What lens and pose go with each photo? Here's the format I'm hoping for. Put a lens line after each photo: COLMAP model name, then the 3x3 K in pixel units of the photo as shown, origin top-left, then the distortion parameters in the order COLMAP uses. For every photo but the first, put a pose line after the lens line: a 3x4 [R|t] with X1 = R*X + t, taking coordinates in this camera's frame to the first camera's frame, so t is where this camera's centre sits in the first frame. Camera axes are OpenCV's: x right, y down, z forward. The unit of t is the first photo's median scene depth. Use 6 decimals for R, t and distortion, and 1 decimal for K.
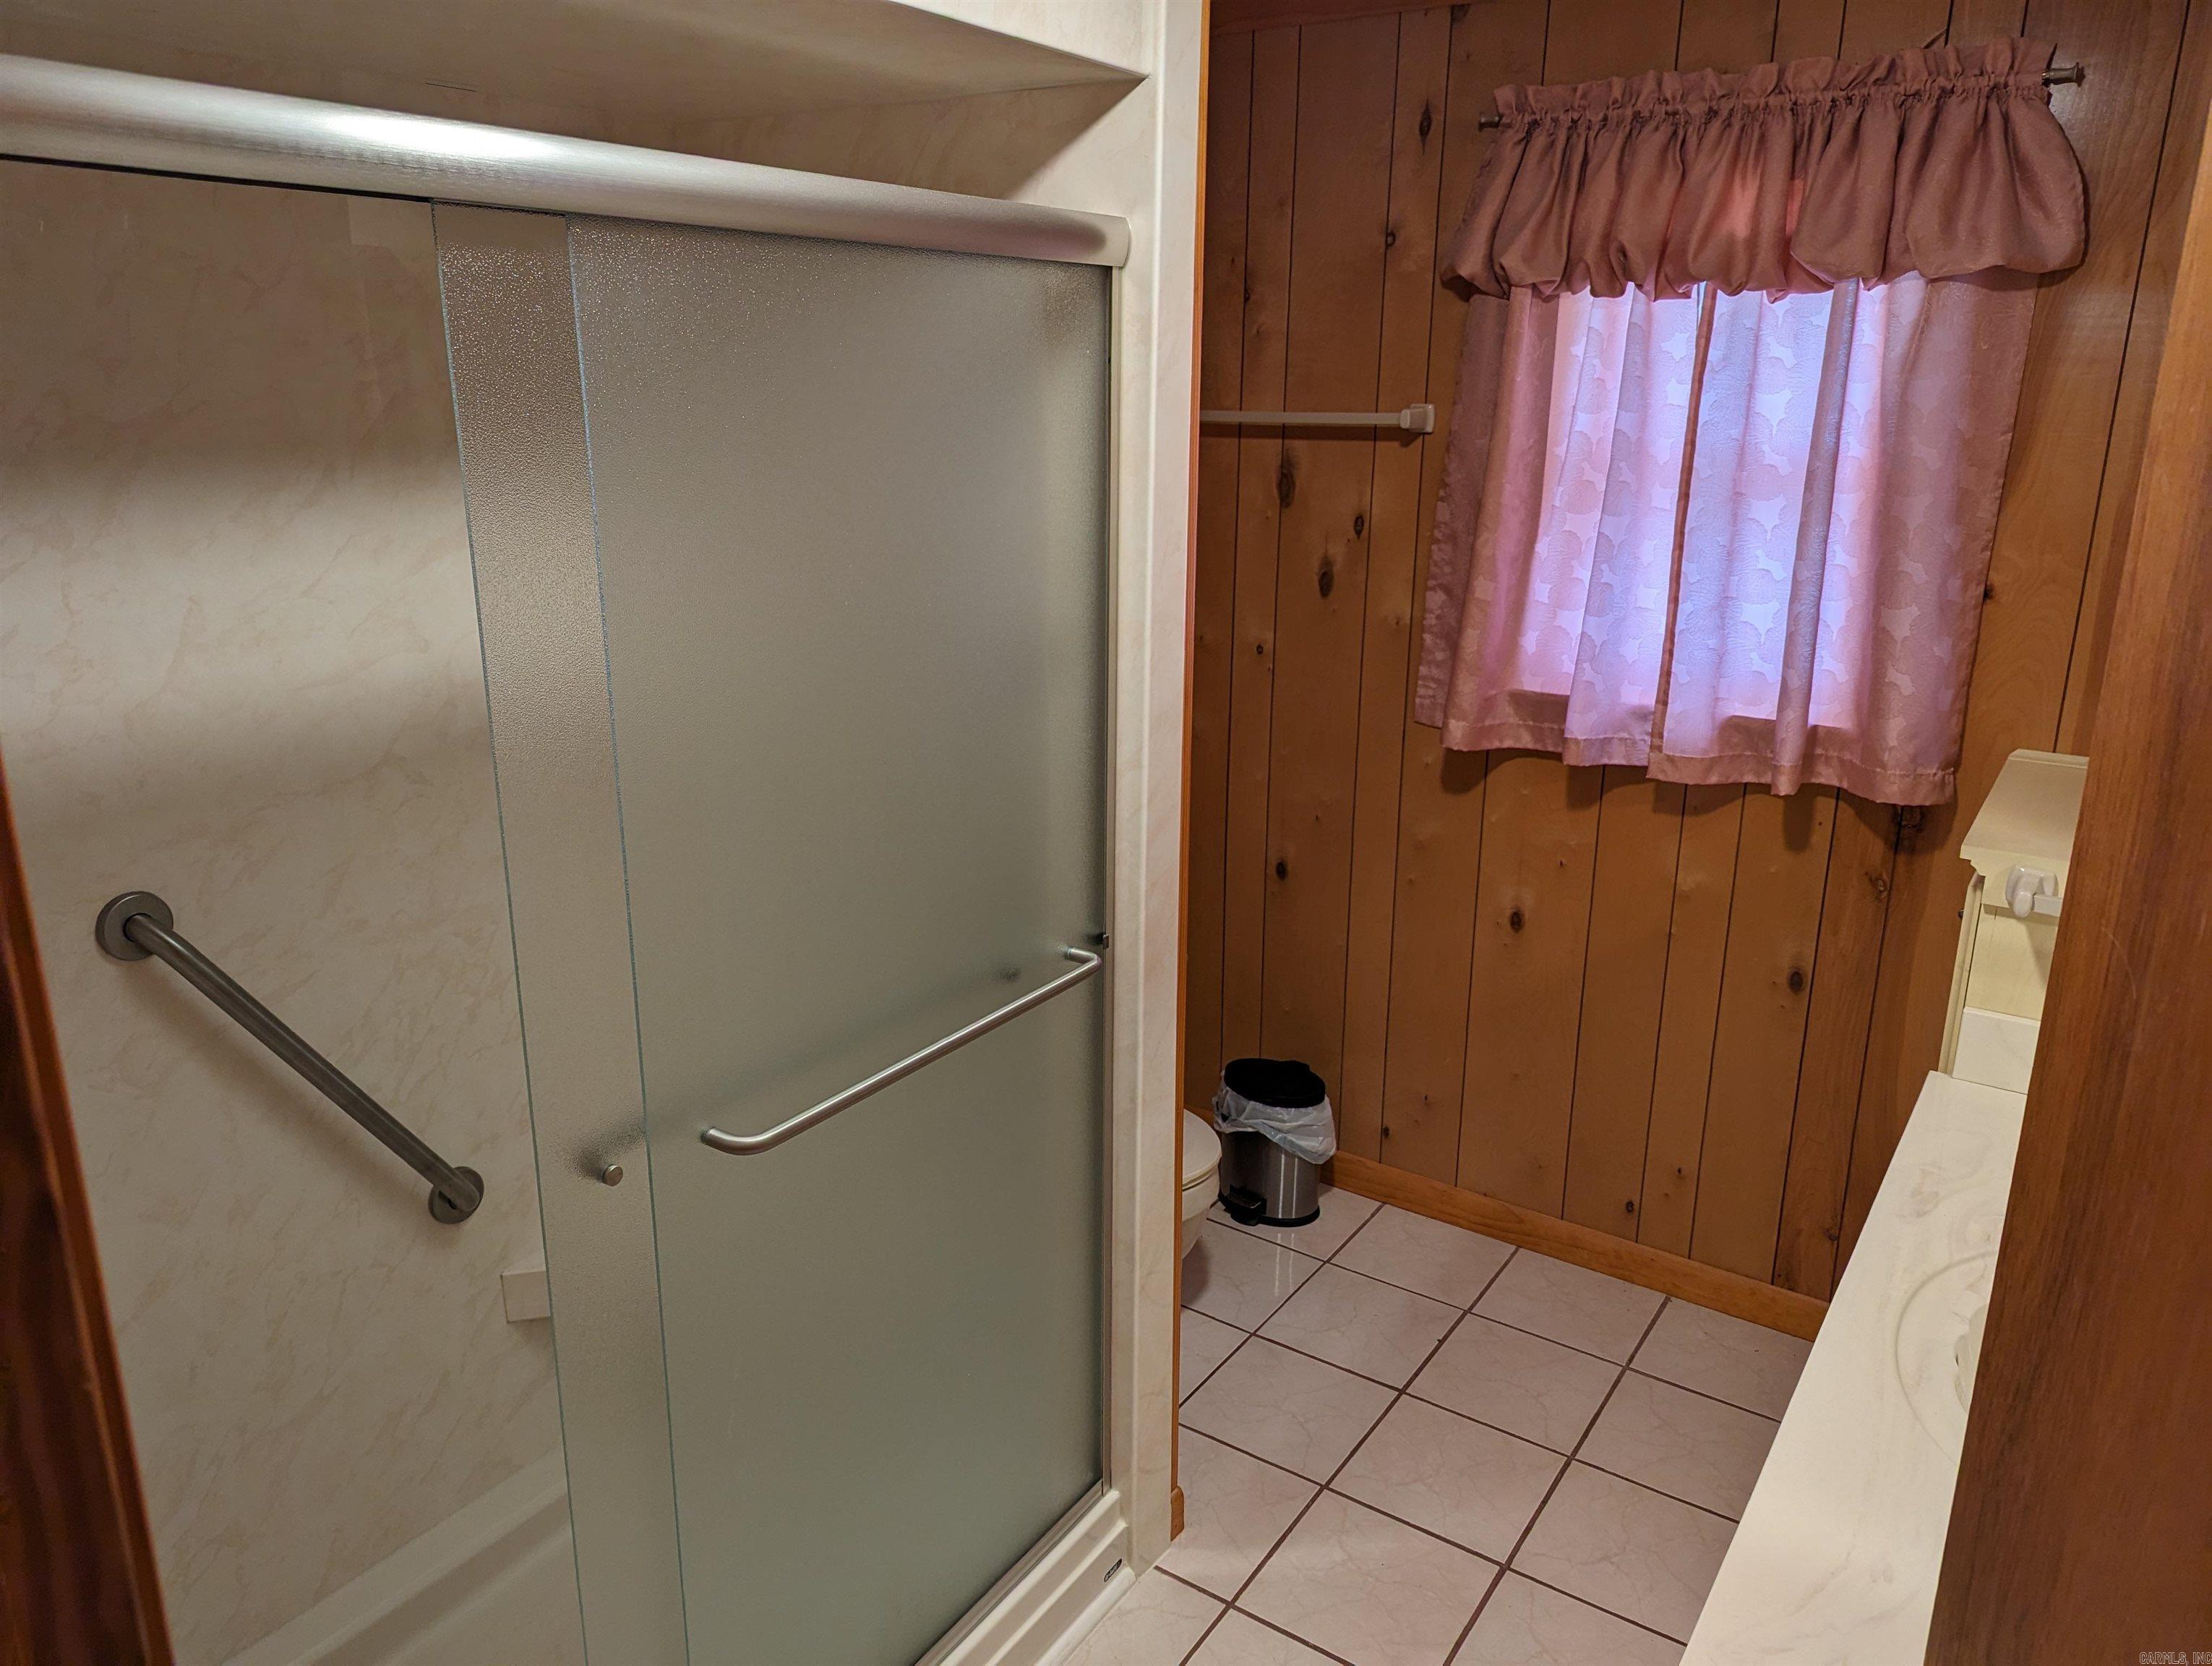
lens RADIAL K [[1551.4, 0, 1114.0], [0, 1551.4, 827.1], [0, 0, 1]] dist [0.059078, -0.057879]
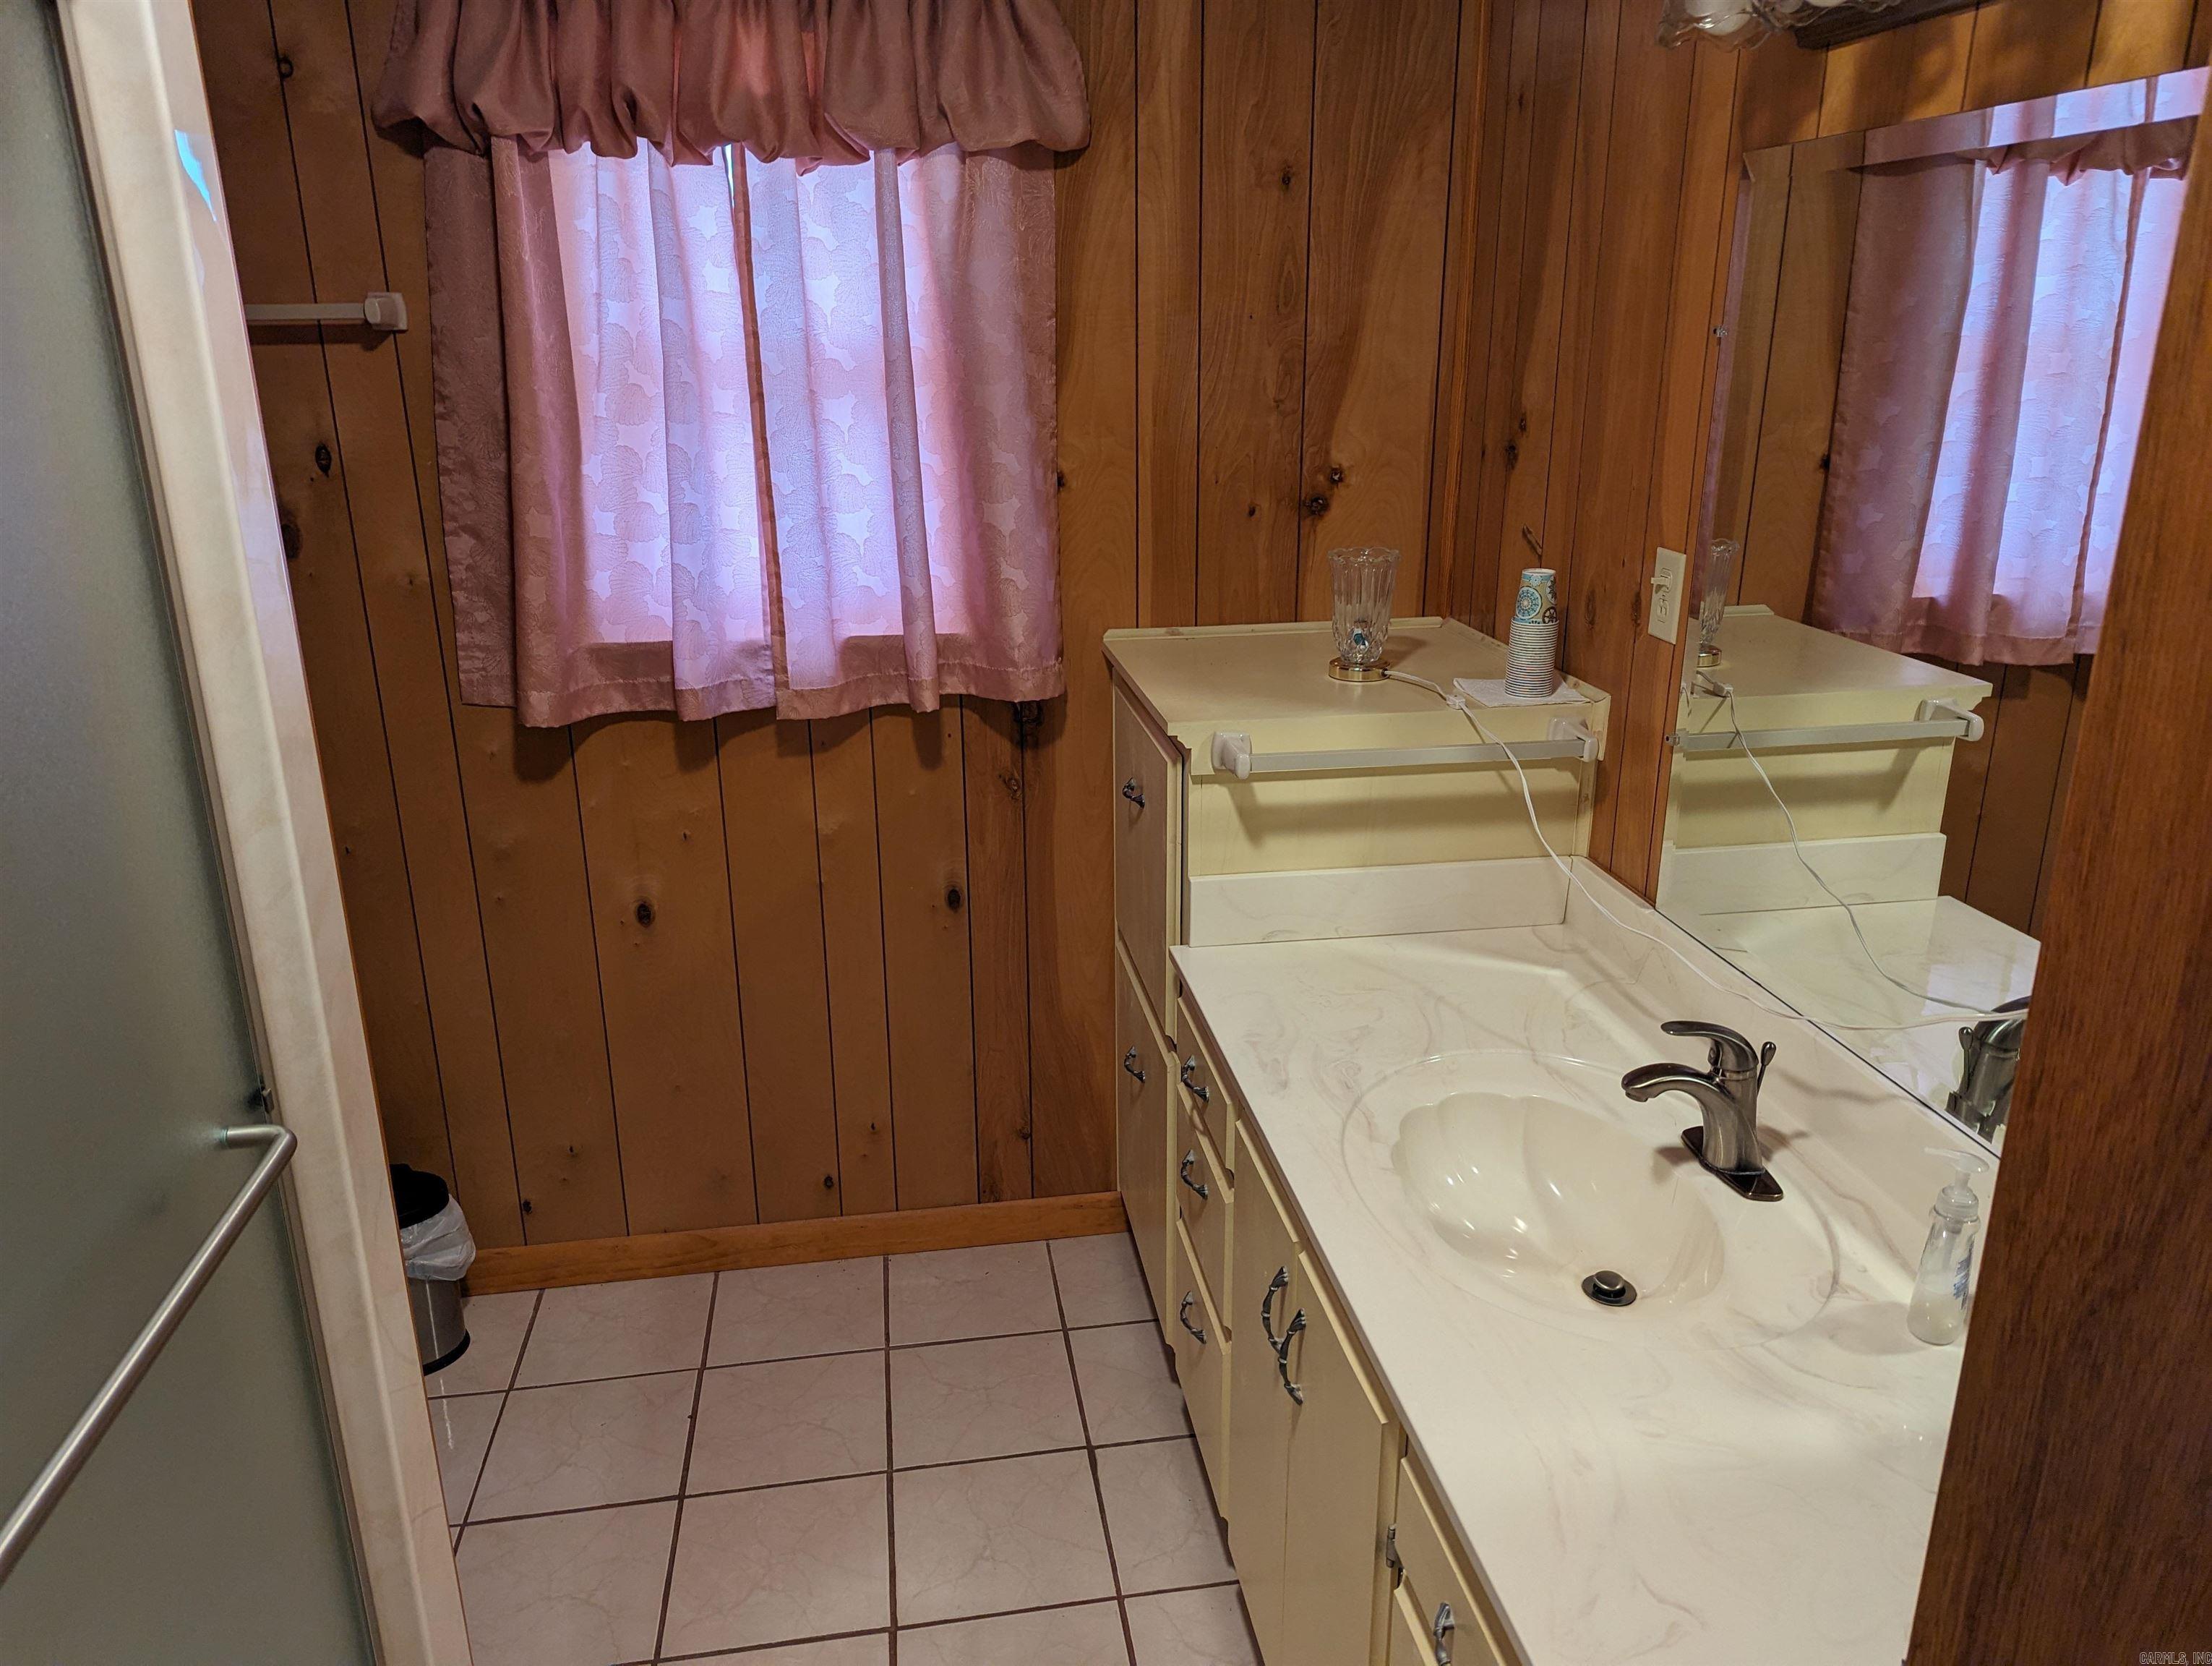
lens RADIAL K [[1551.4, 0, 1120.4], [0, 1551.4, 848.0], [0, 0, 1]] dist [0.059078, -0.057879]
pose [[0.722253, -0.227633, 0.653096, -0.115966], [0.201441, 0.972582, 0.116216, -0.024622], [-0.661643, 0.047623, 0.748305, 0.211958]]
